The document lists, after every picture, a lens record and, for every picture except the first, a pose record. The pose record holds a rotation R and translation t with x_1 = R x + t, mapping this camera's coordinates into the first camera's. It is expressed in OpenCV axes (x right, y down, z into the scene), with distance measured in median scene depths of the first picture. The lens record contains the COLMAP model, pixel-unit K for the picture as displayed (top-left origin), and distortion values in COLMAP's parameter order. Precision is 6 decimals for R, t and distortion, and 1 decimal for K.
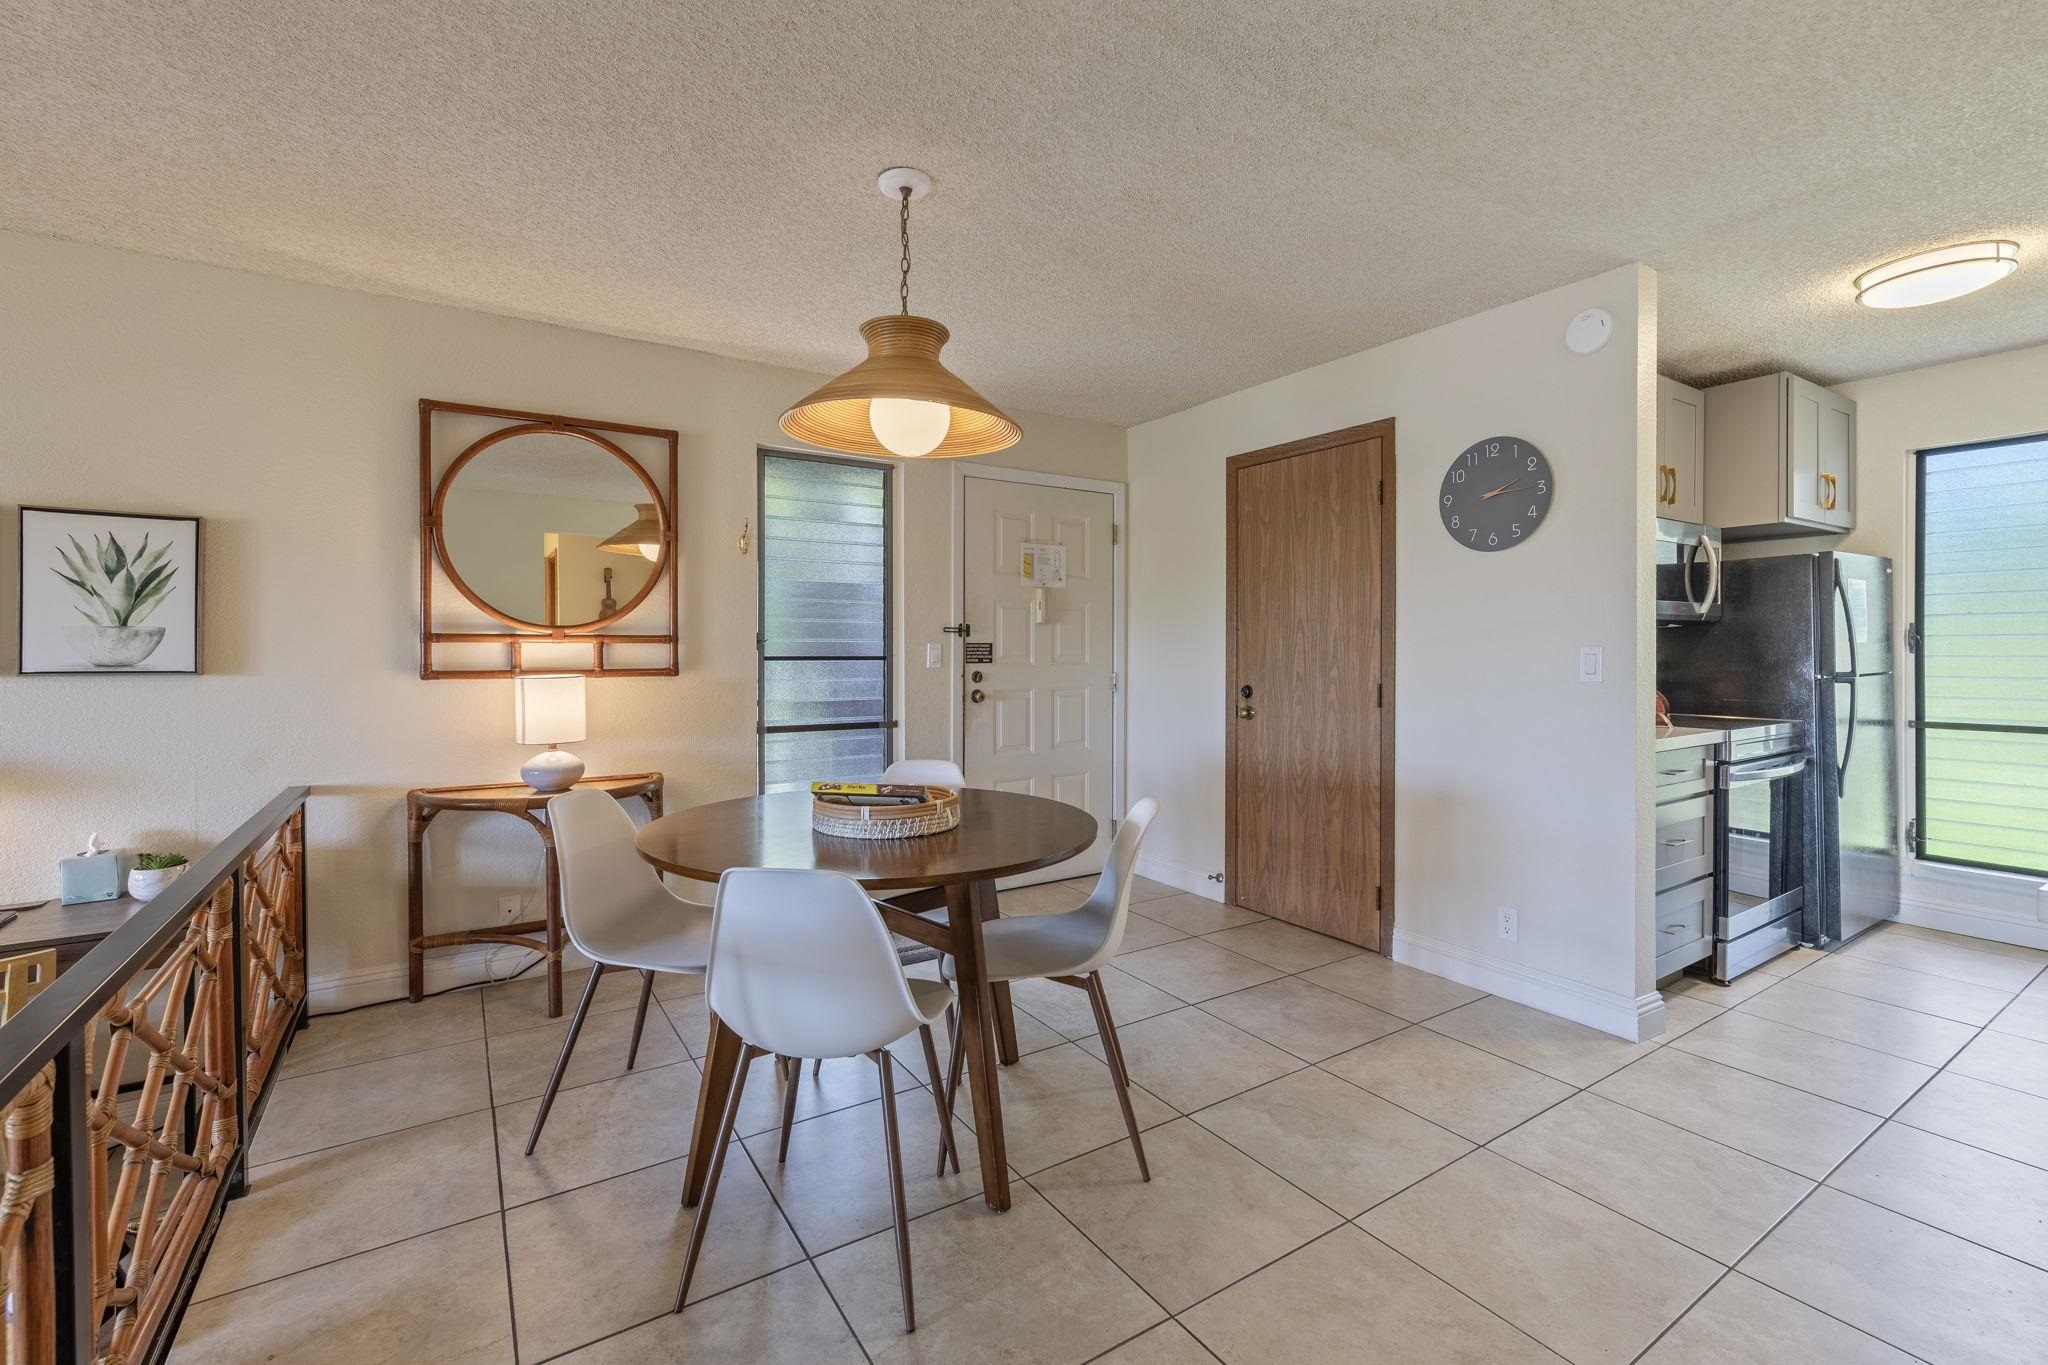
lens RADIAL K [[881.8, 0, 1031.8], [0, 881.8, 655.2], [0, 0, 1]] dist [0.004498, -0.002192]
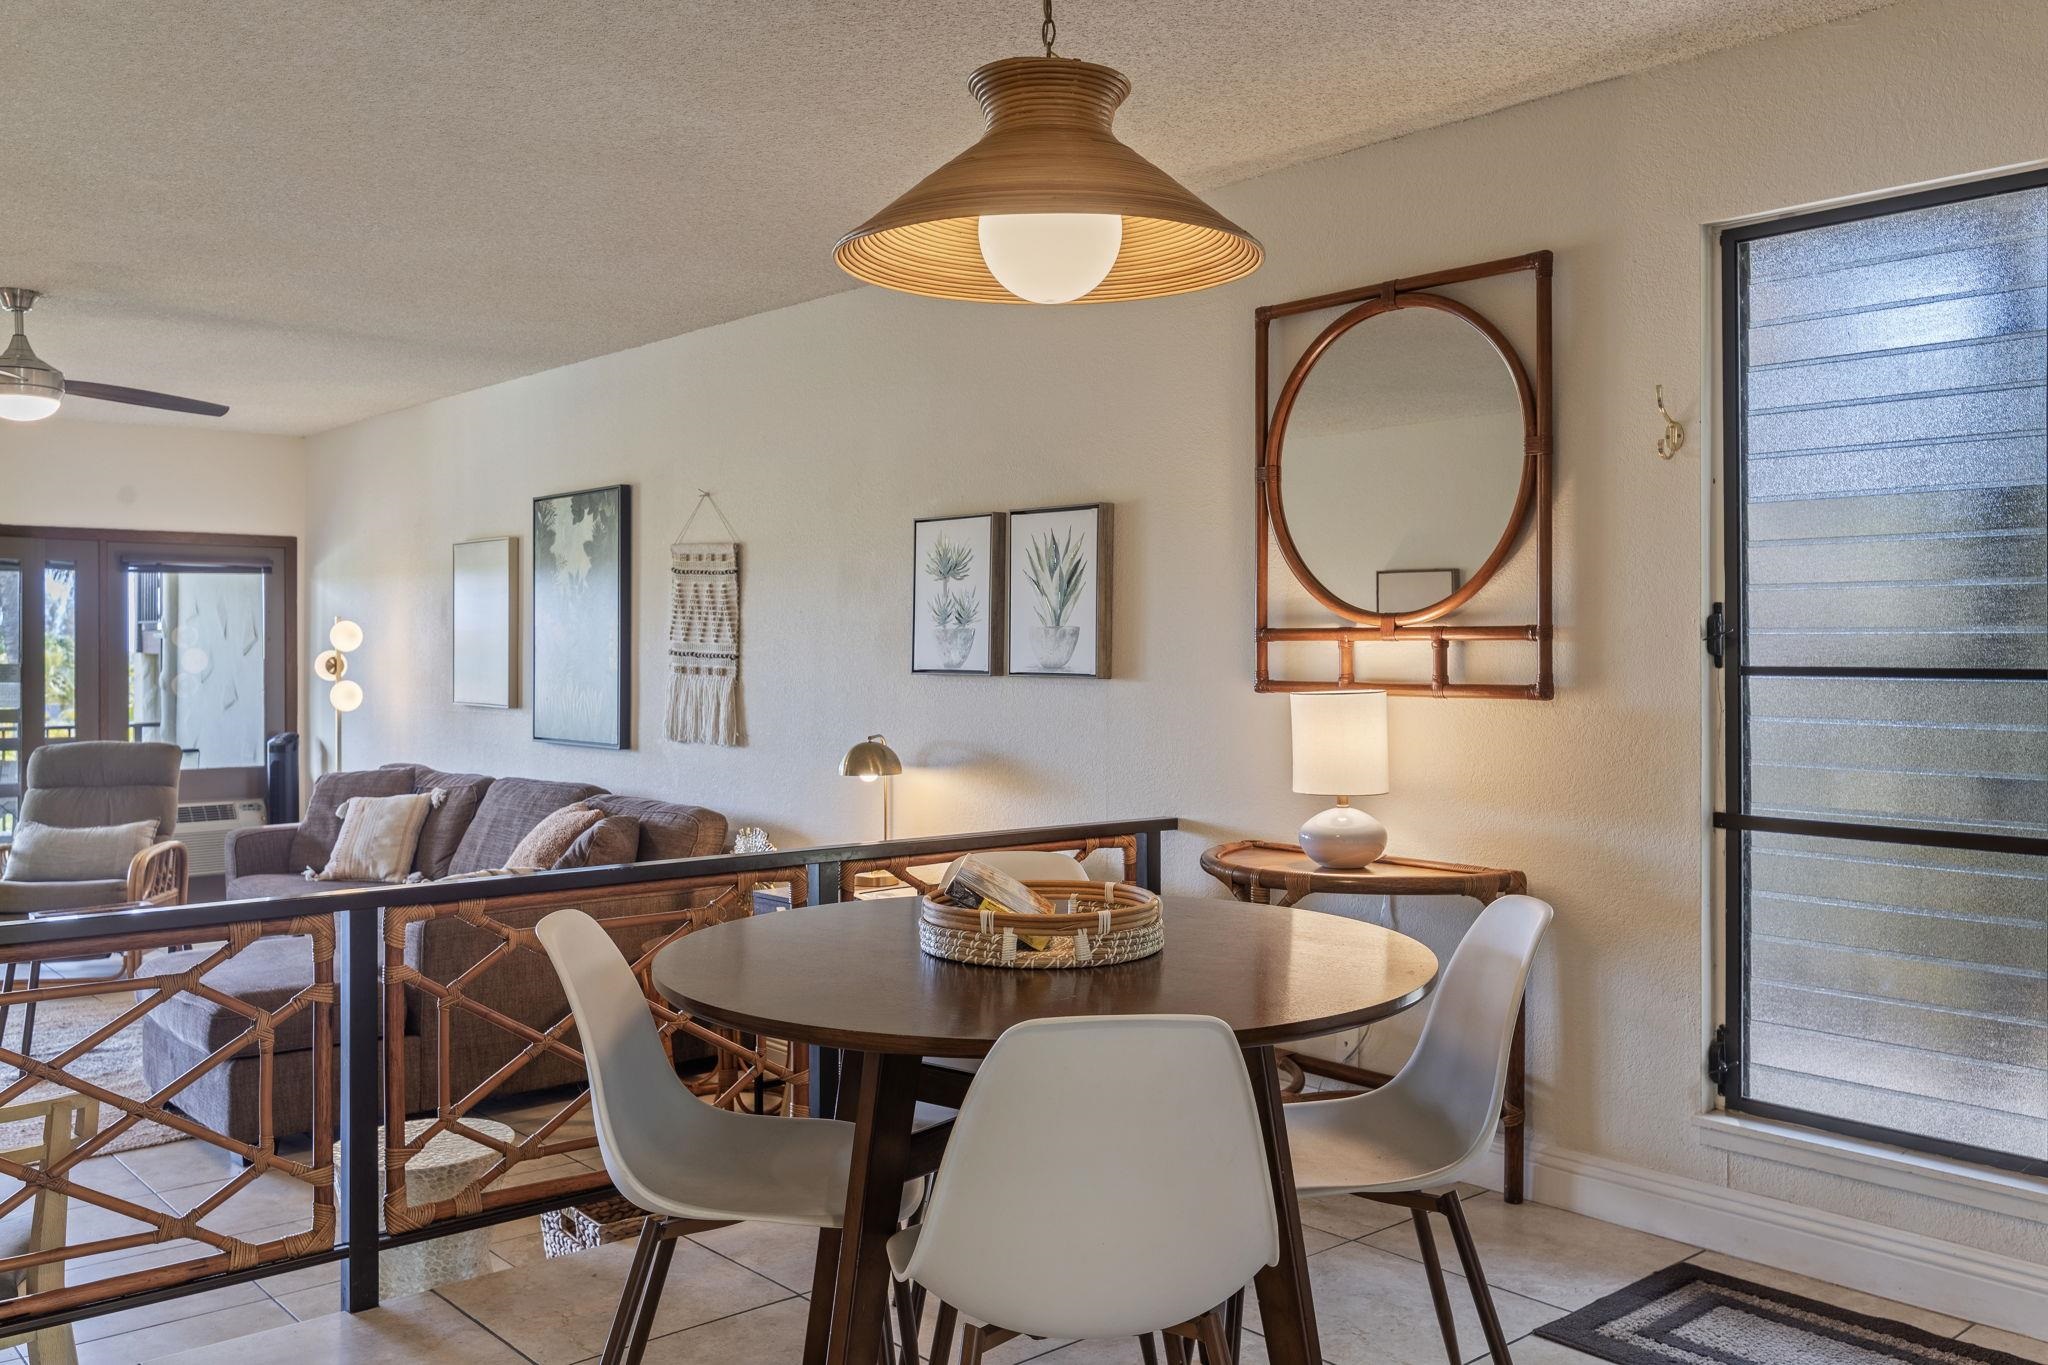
lens RADIAL K [[1681.0, 0, 1010.7], [0, 1681.0, 657.1], [0, 0, 1]] dist [-0.007207, 0.008244]
pose [[0.142232, 0.004122, -0.989825, 0.564031], [-0.008008, 0.999963, 0.003013, -0.003179], [0.989801, 0.007498, 0.142260, 0.514527]]
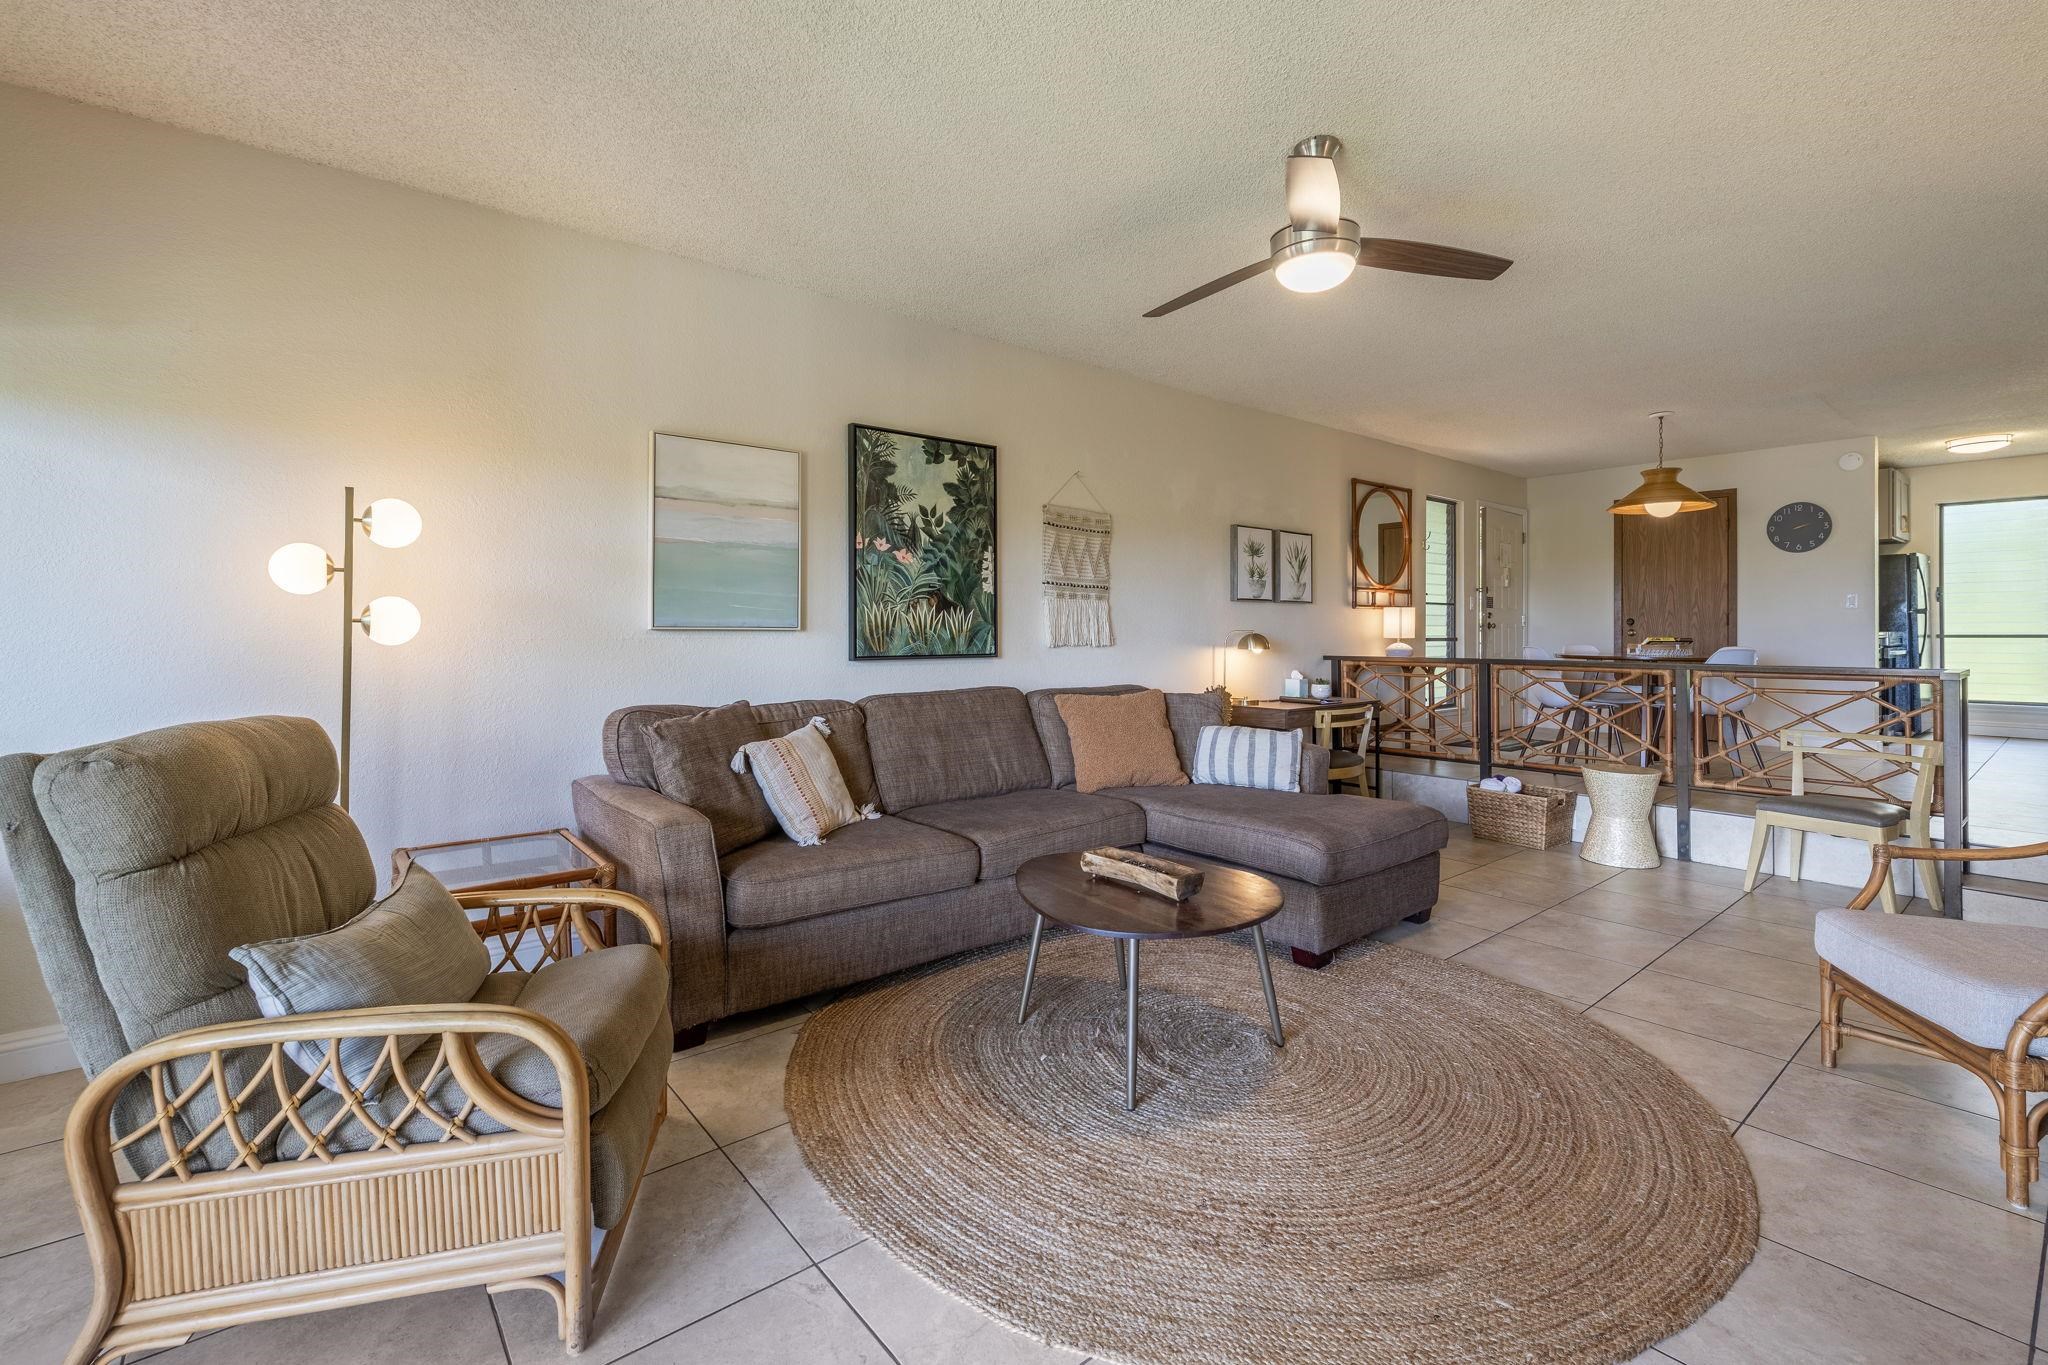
lens RADIAL K [[881.8, 0, 1031.9], [0, 881.8, 634.8], [0, 0, 1]] dist [0.004498, -0.002192]
pose [[0.994004, -0.002026, 0.109325, -1.465362], [0.002340, 0.999993, -0.002749, 0.082846], [-0.109319, 0.002988, 0.994002, -0.904262]]
